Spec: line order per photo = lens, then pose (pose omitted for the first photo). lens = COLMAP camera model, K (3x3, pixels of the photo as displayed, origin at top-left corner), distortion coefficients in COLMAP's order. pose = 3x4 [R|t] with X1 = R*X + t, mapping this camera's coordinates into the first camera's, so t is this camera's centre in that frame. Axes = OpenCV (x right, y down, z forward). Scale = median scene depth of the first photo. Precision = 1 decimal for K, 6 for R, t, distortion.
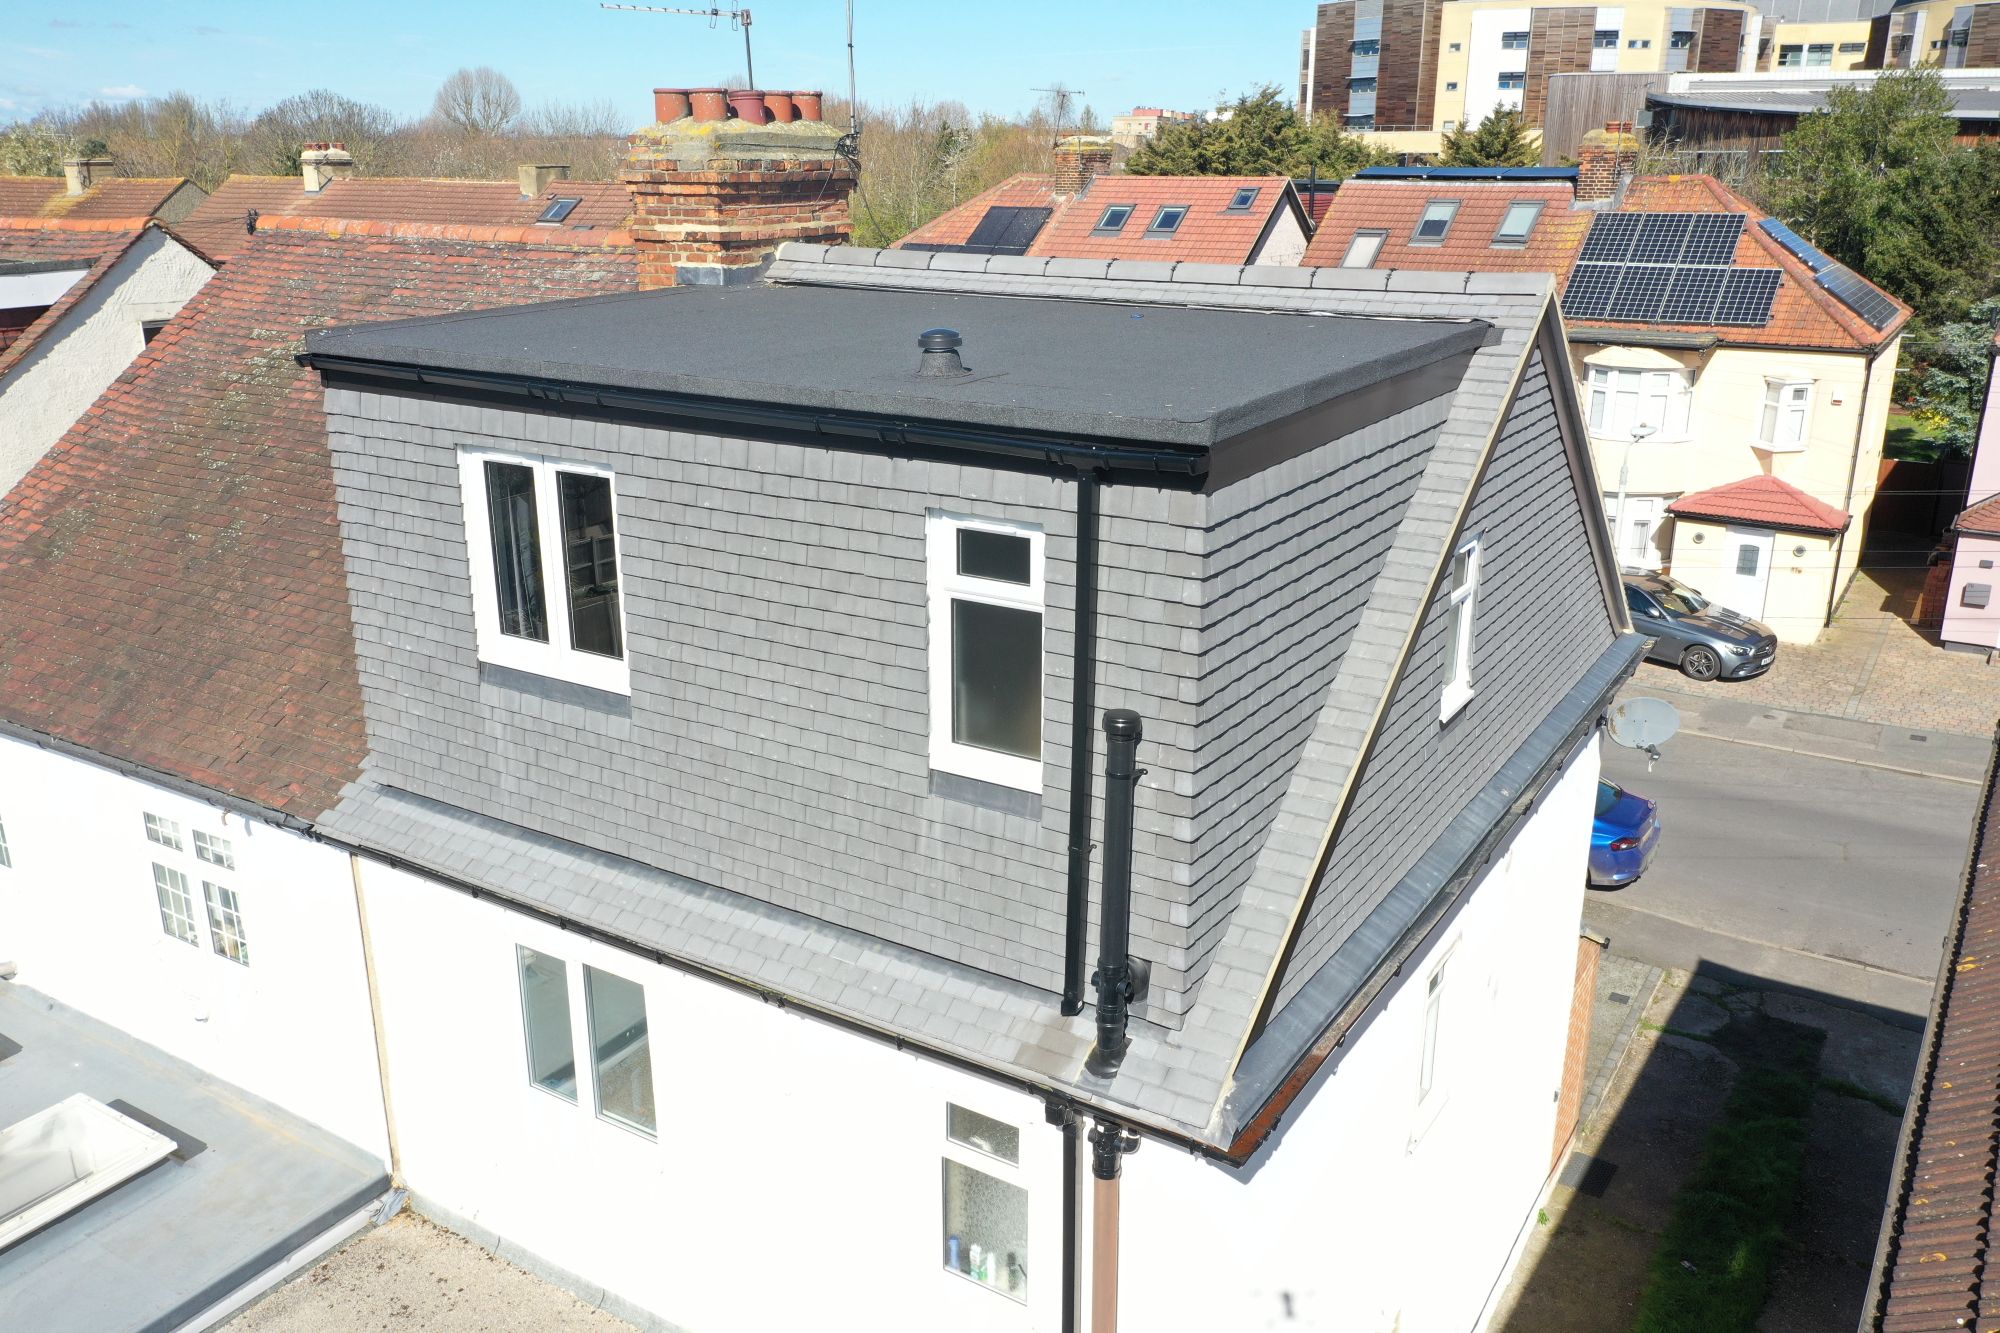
lens RADIAL K [[1589.6, 0, 1000.0], [0, 1589.6, 666.5], [0, 0, 1]] dist [0.015996, 0.001125]
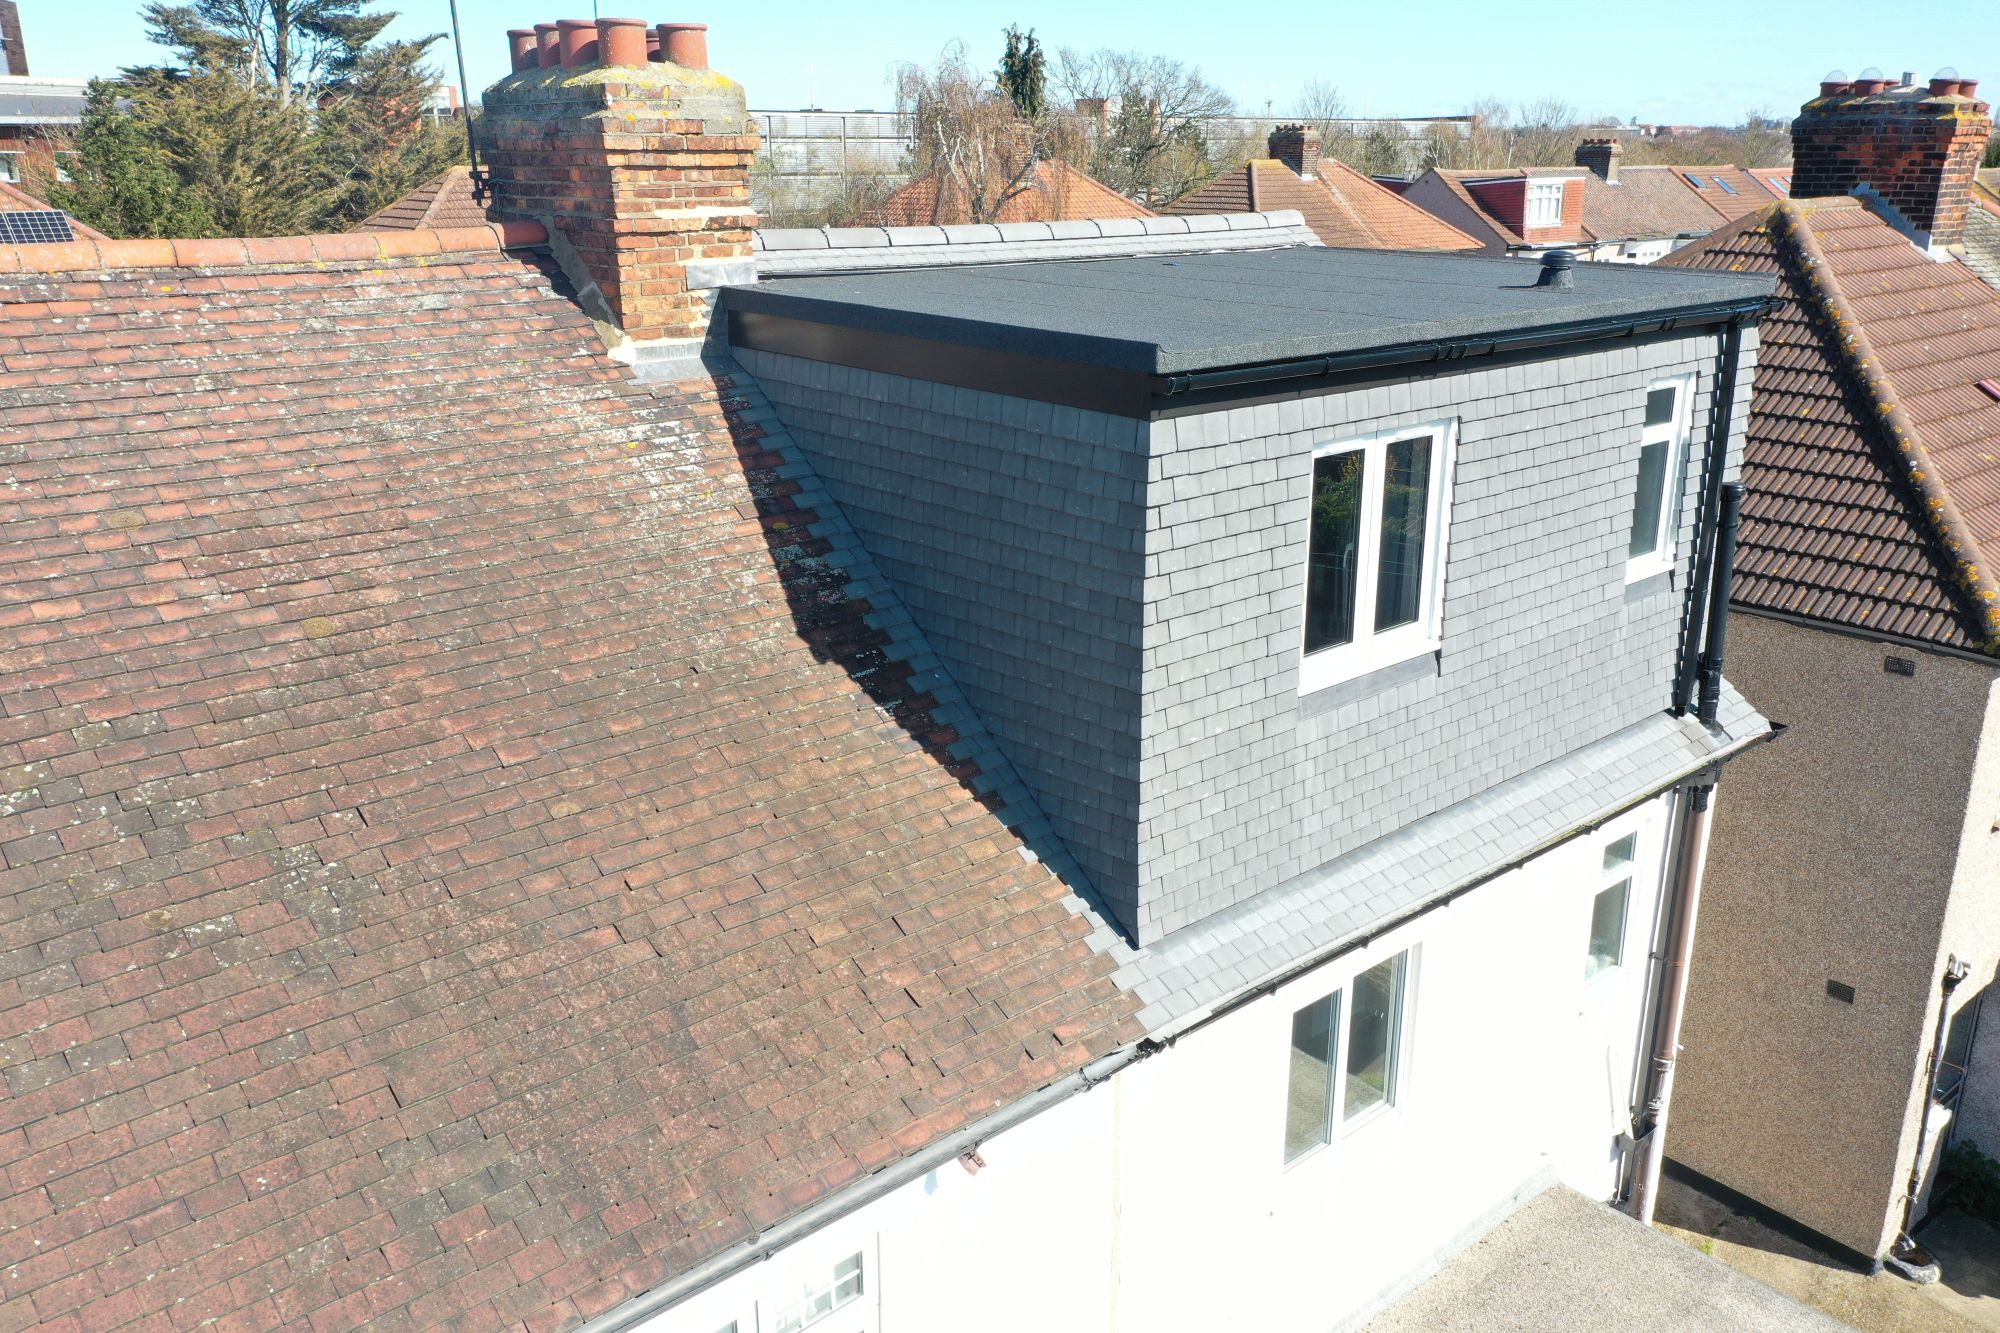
lens RADIAL K [[1589.6, 0, 1000.0], [0, 1589.6, 666.5], [0, 0, 1]] dist [0.015996, 0.001125]
pose [[0.280488, -0.294831, 0.913456, -0.877936], [0.298641, 0.931230, 0.208866, -0.187784], [-0.912217, 0.214210, 0.349247, 0.645564]]
